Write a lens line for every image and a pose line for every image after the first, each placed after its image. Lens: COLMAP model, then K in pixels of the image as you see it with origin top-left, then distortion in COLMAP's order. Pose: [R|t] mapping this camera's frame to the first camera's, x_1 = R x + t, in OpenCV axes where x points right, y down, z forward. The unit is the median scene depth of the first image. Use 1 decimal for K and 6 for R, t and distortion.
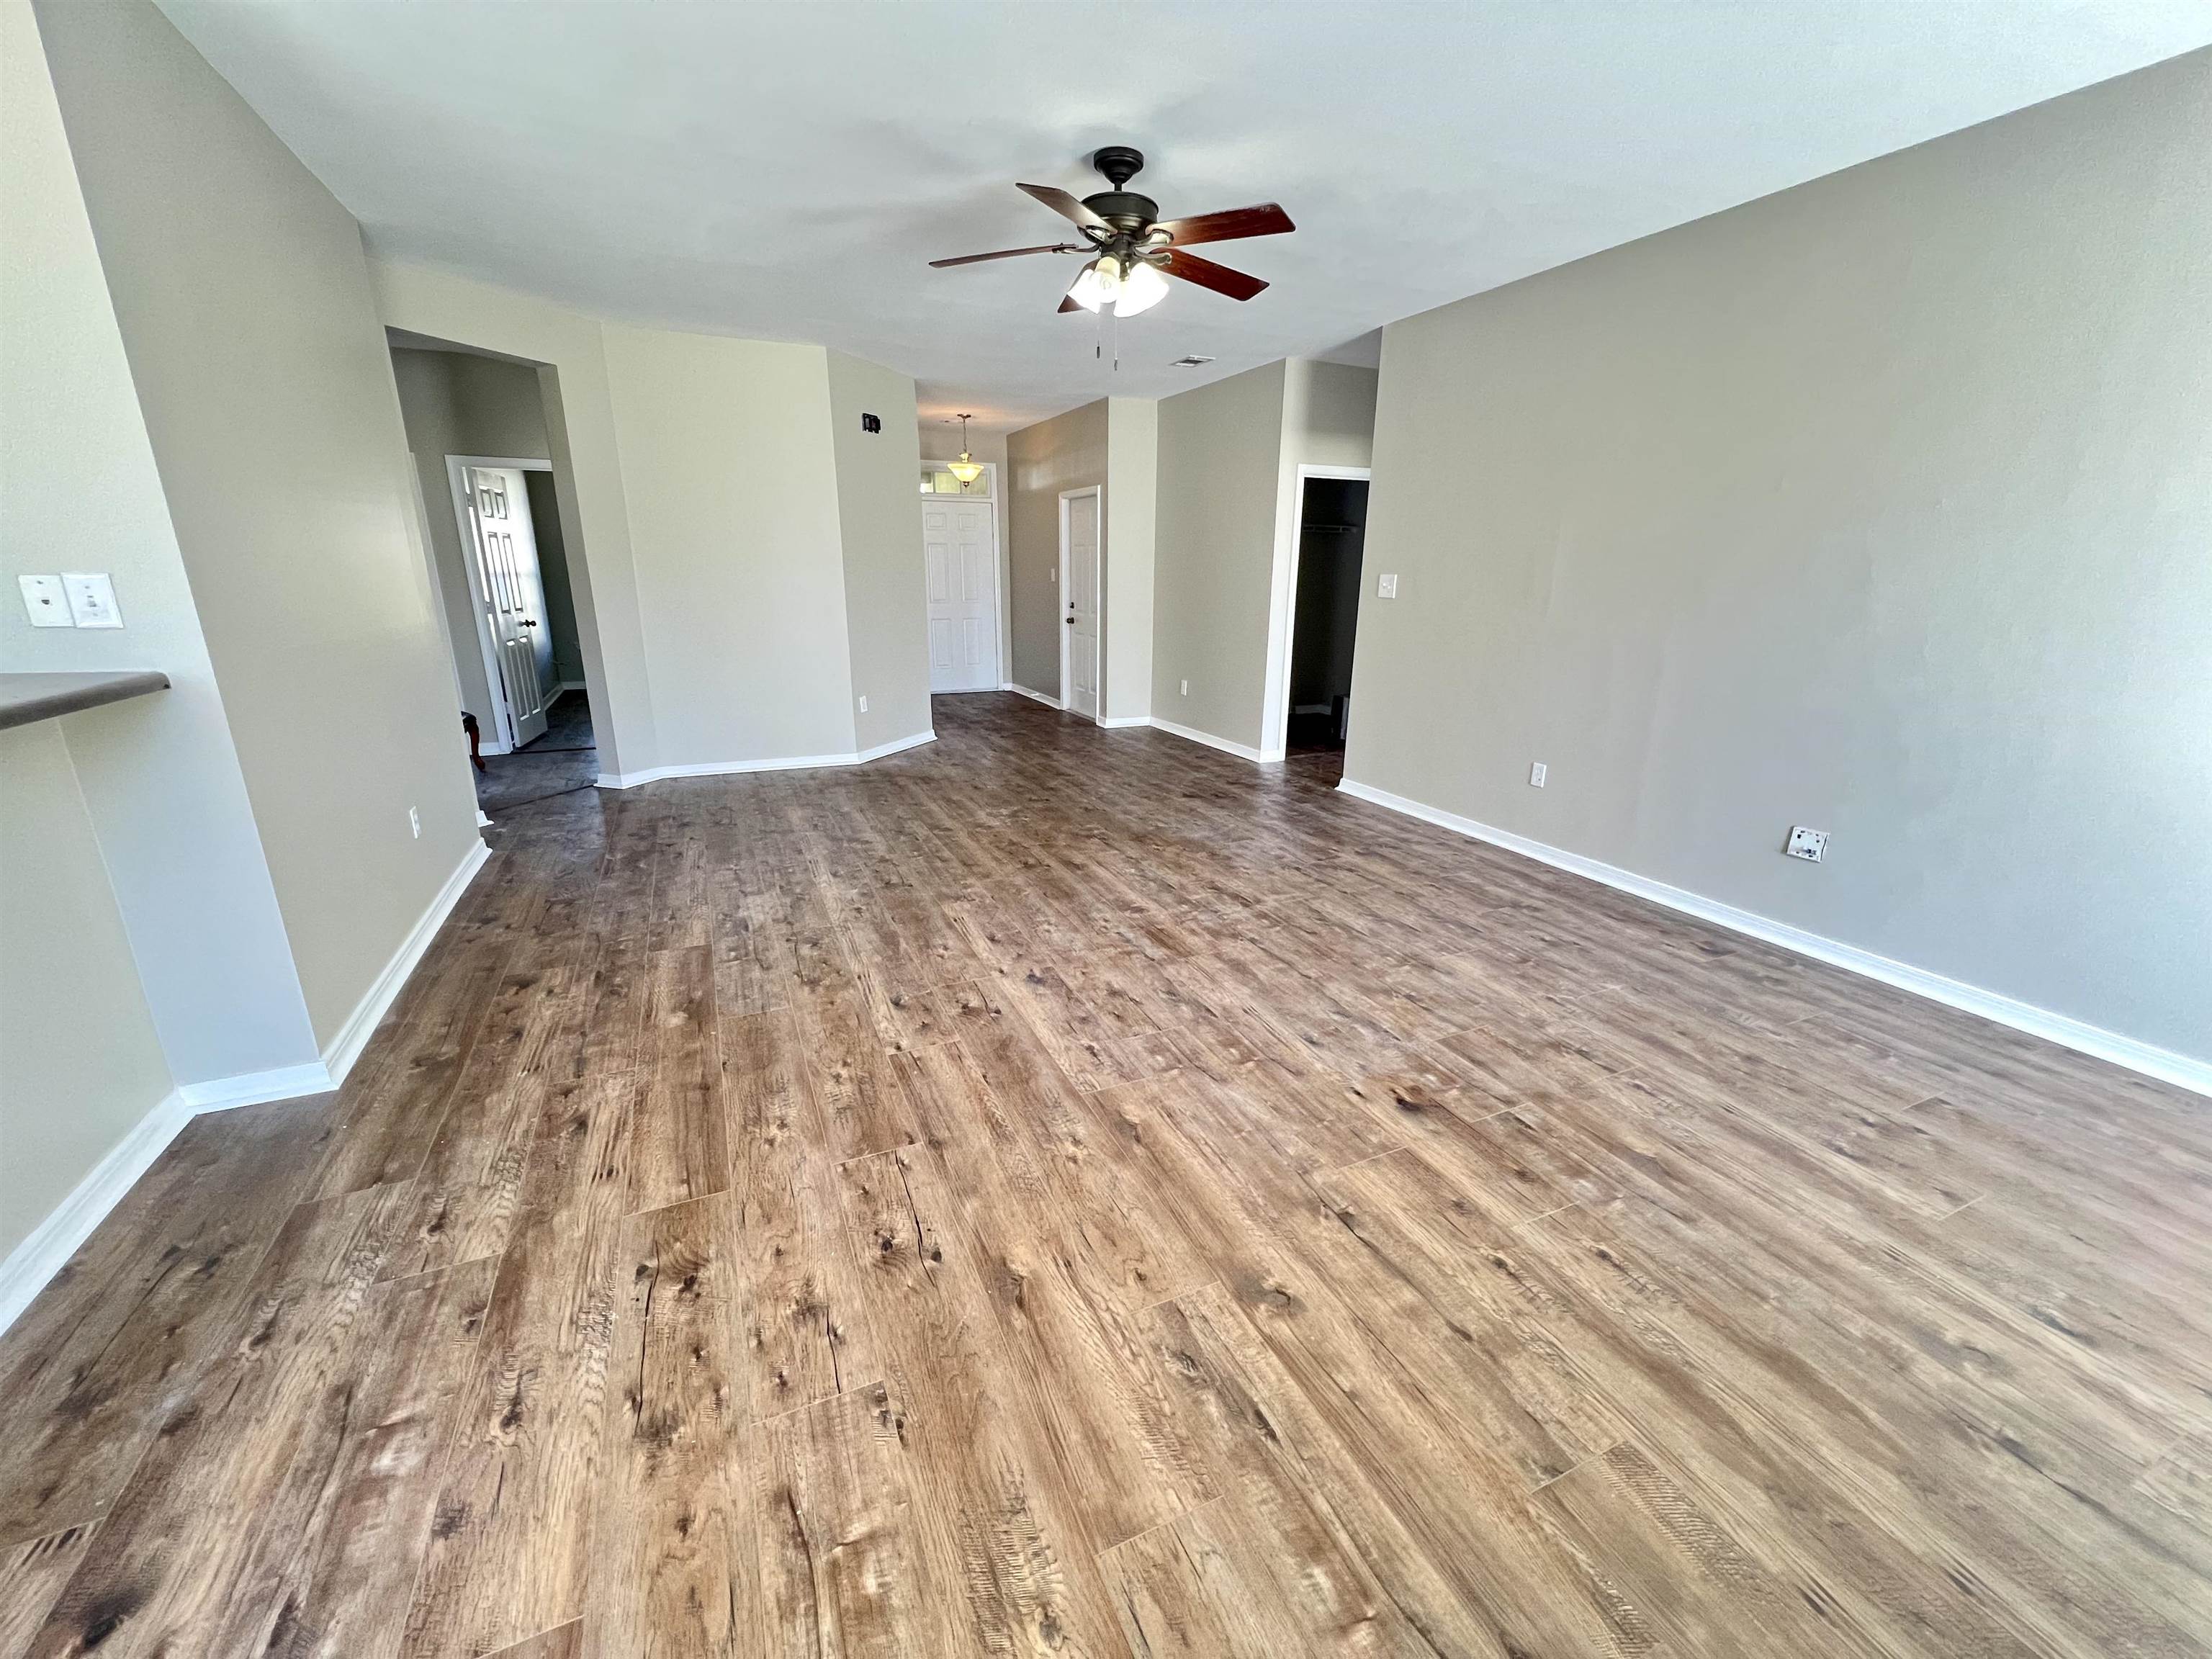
lens RADIAL K [[887.0, 0, 1115.8], [0, 887.0, 830.1], [0, 0, 1]] dist [-0.000190, 0.000612]
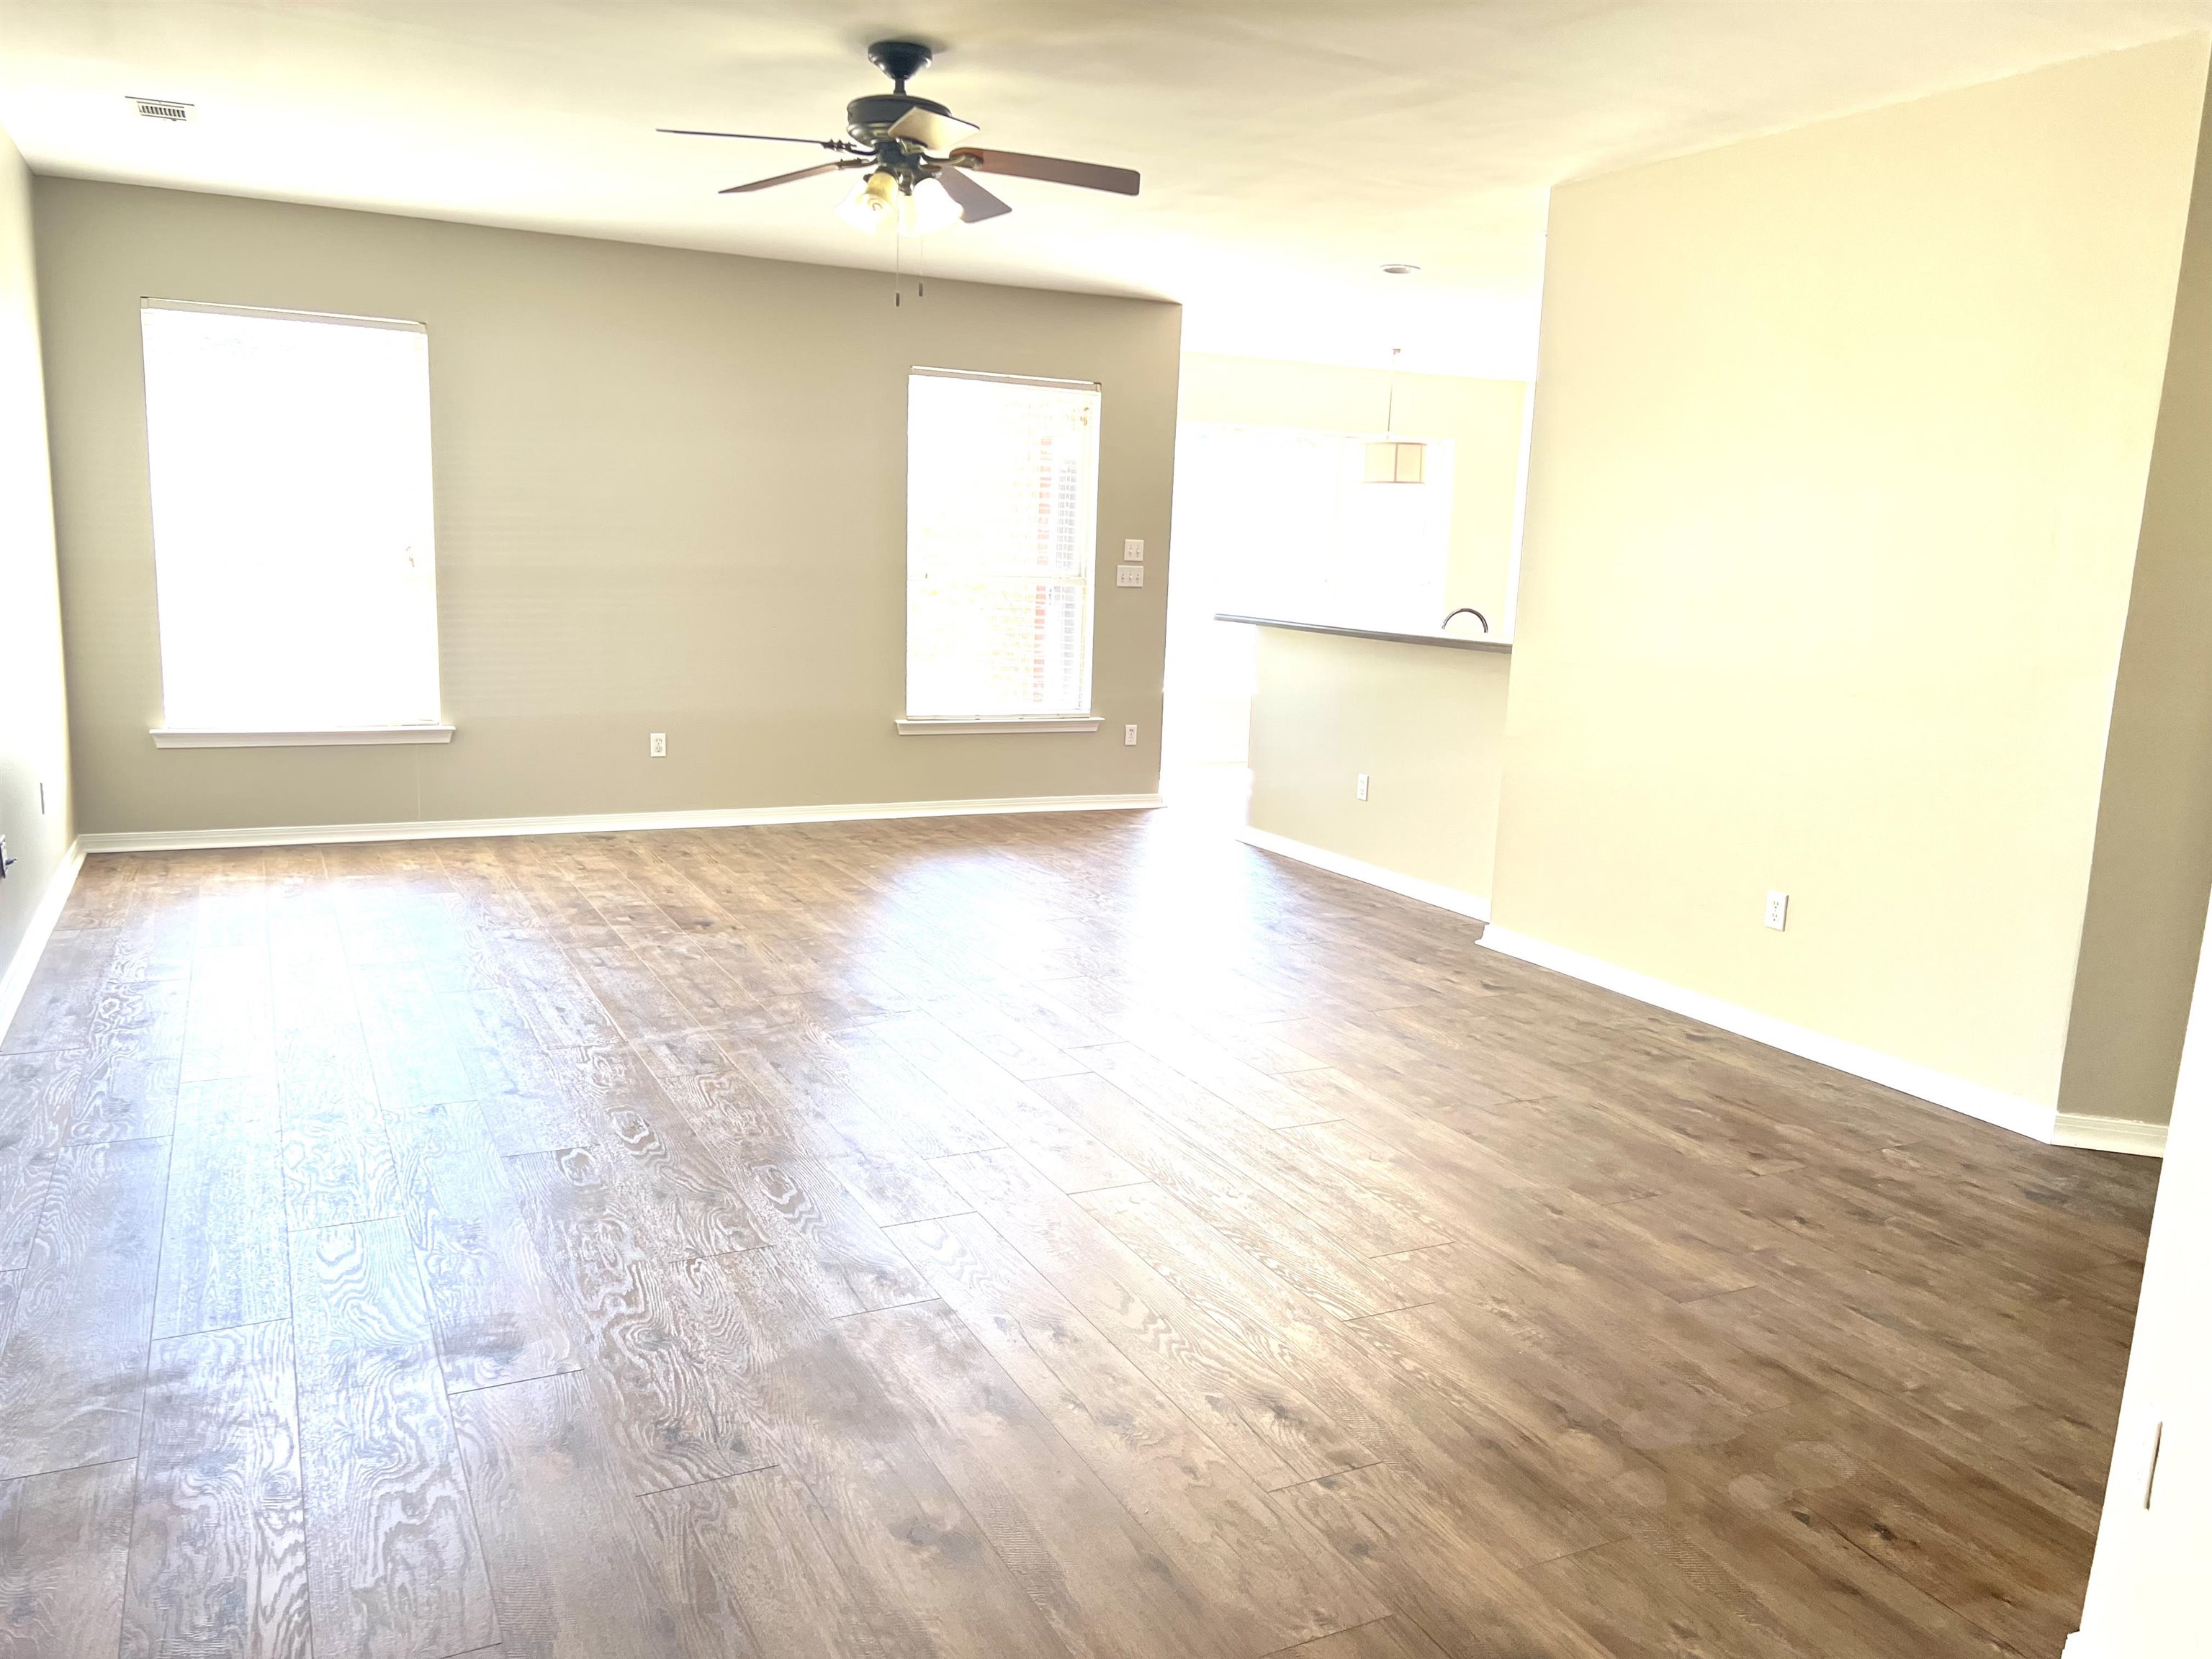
lens RADIAL K [[1665.1, 0, 1087.6], [0, 1665.1, 833.2], [0, 0, 1]] dist [0.054396, -0.058666]
pose [[-0.998760, -0.043486, -0.024240, -0.145303], [-0.049728, 0.894717, 0.443856, -0.738198], [0.002386, 0.444511, -0.895770, 2.418798]]
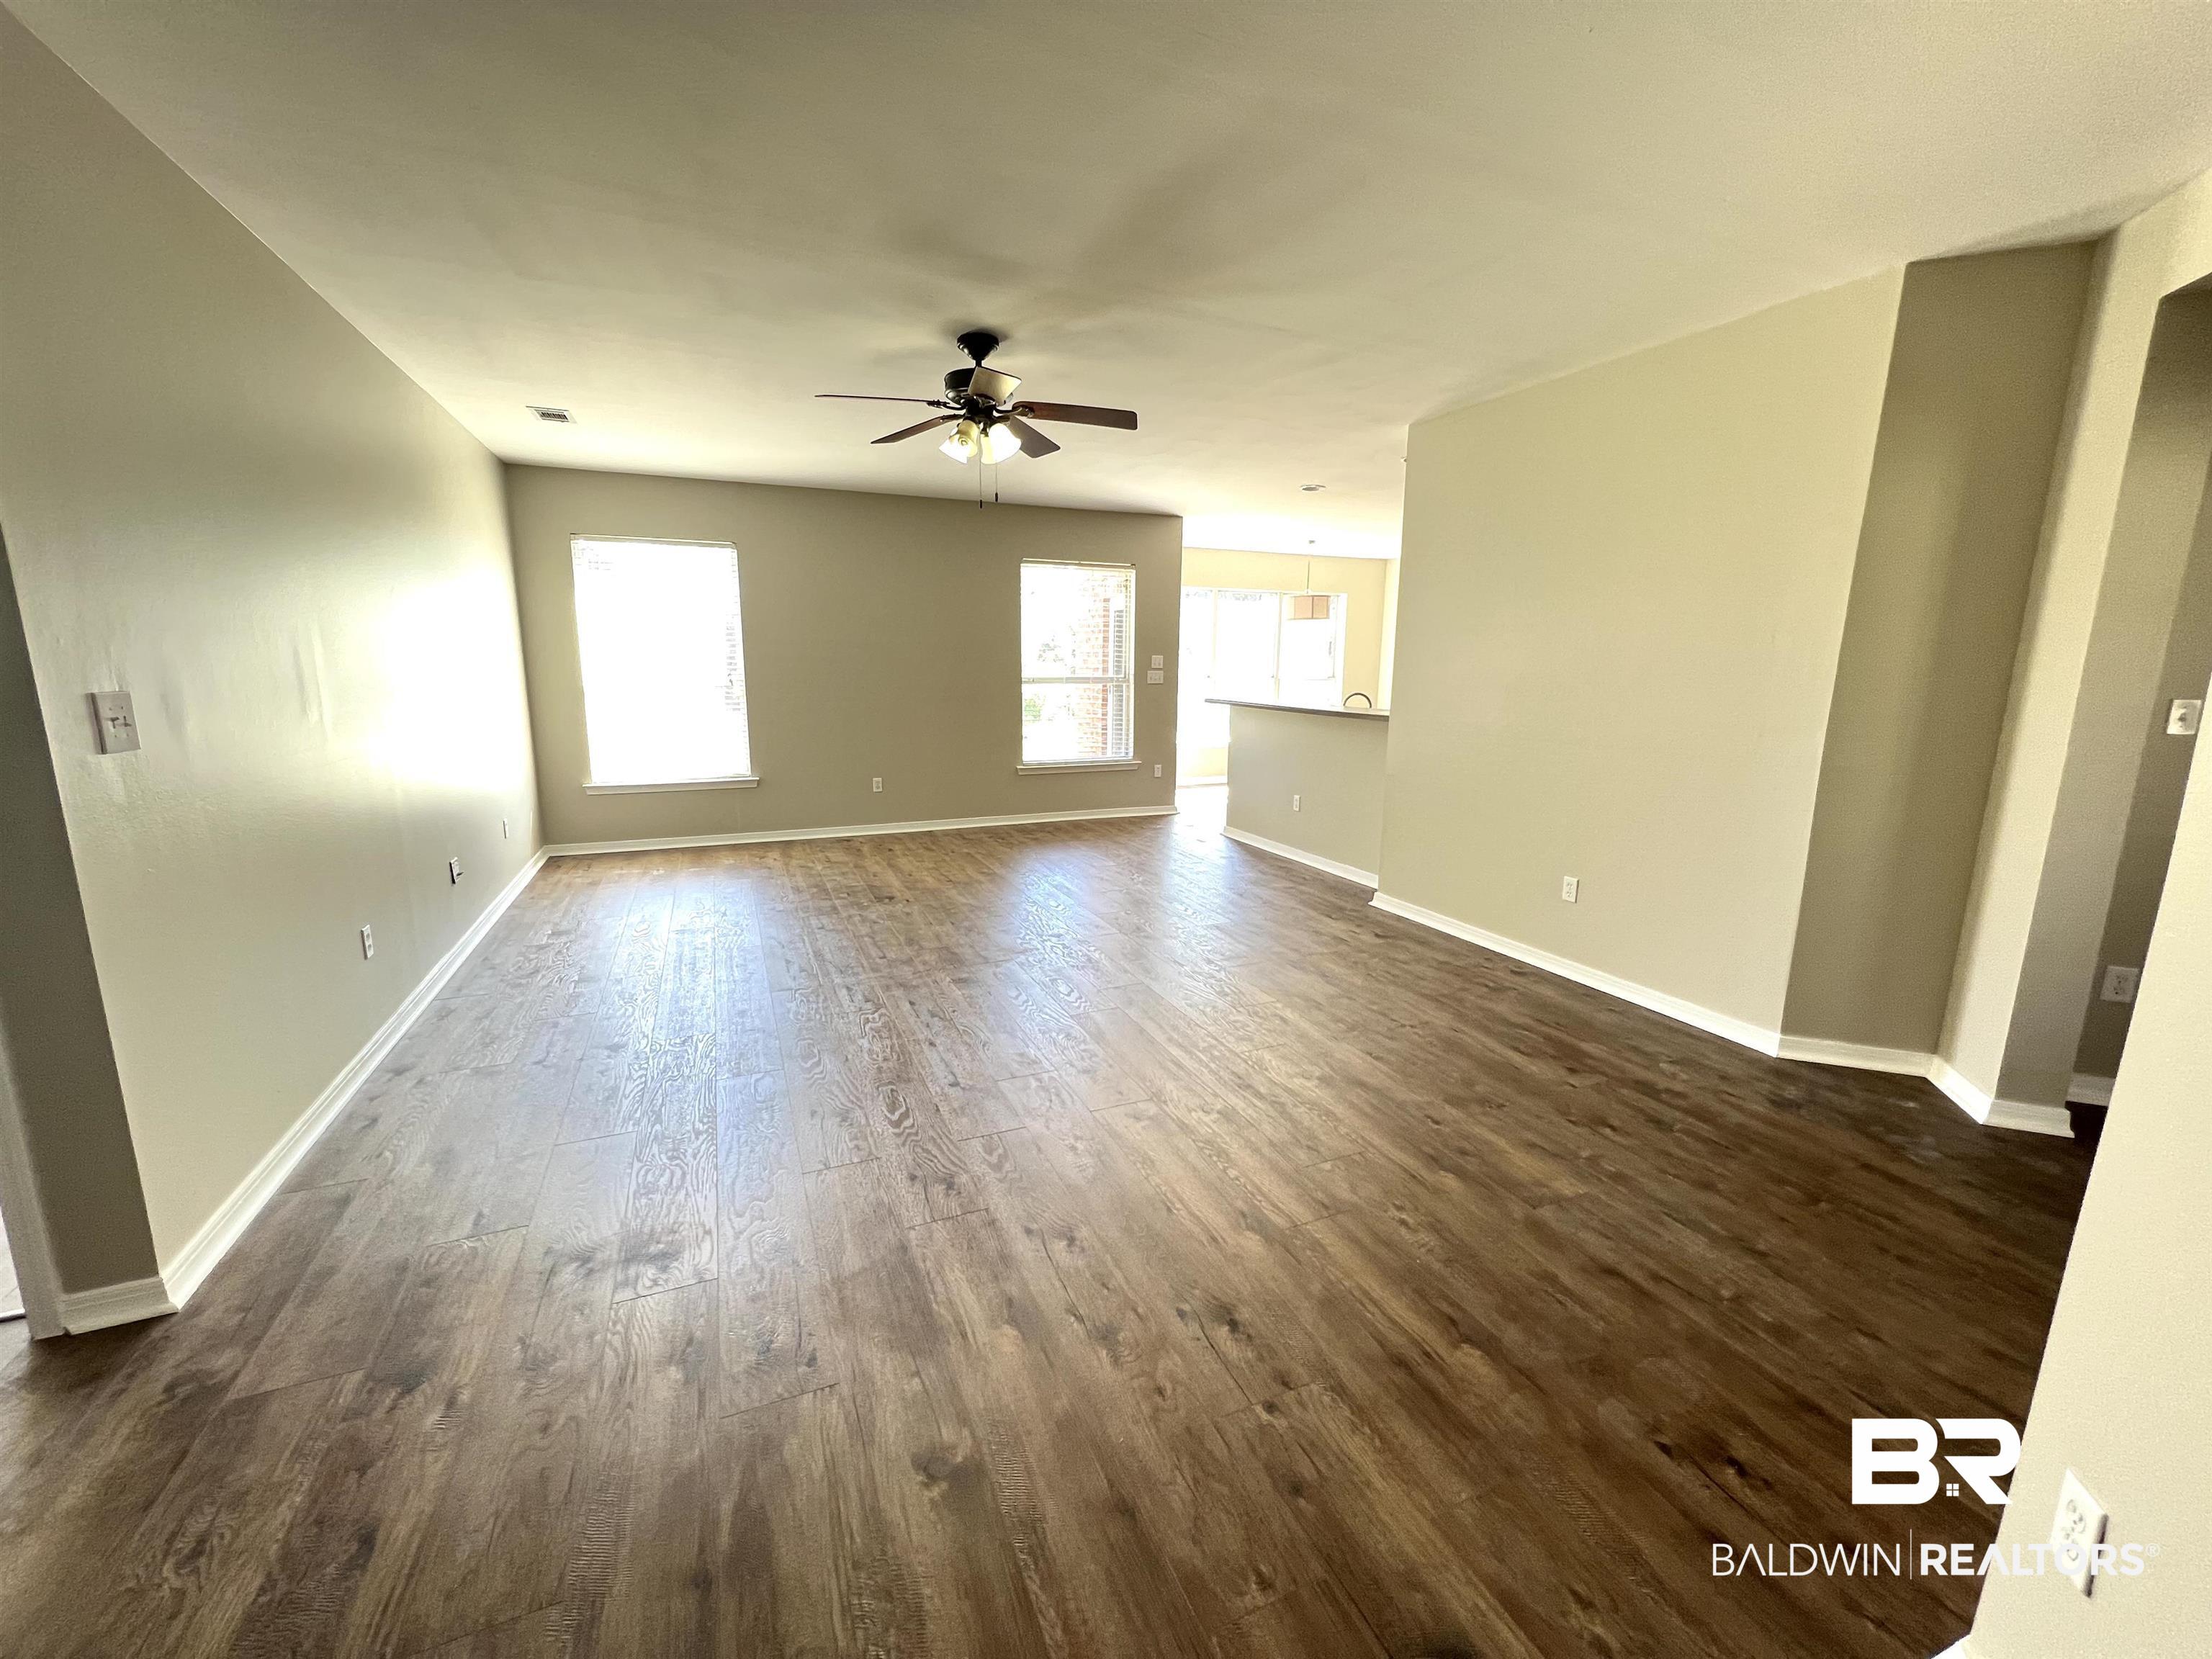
lens RADIAL K [[887.0, 0, 1100.8], [0, 887.0, 816.6], [0, 0, 1]] dist [-0.000190, 0.000612]
pose [[-0.999167, -0.025184, 0.032099, -0.201547], [-0.008154, 0.894143, 0.447708, -0.658917], [-0.039976, 0.447074, -0.893603, 2.152109]]
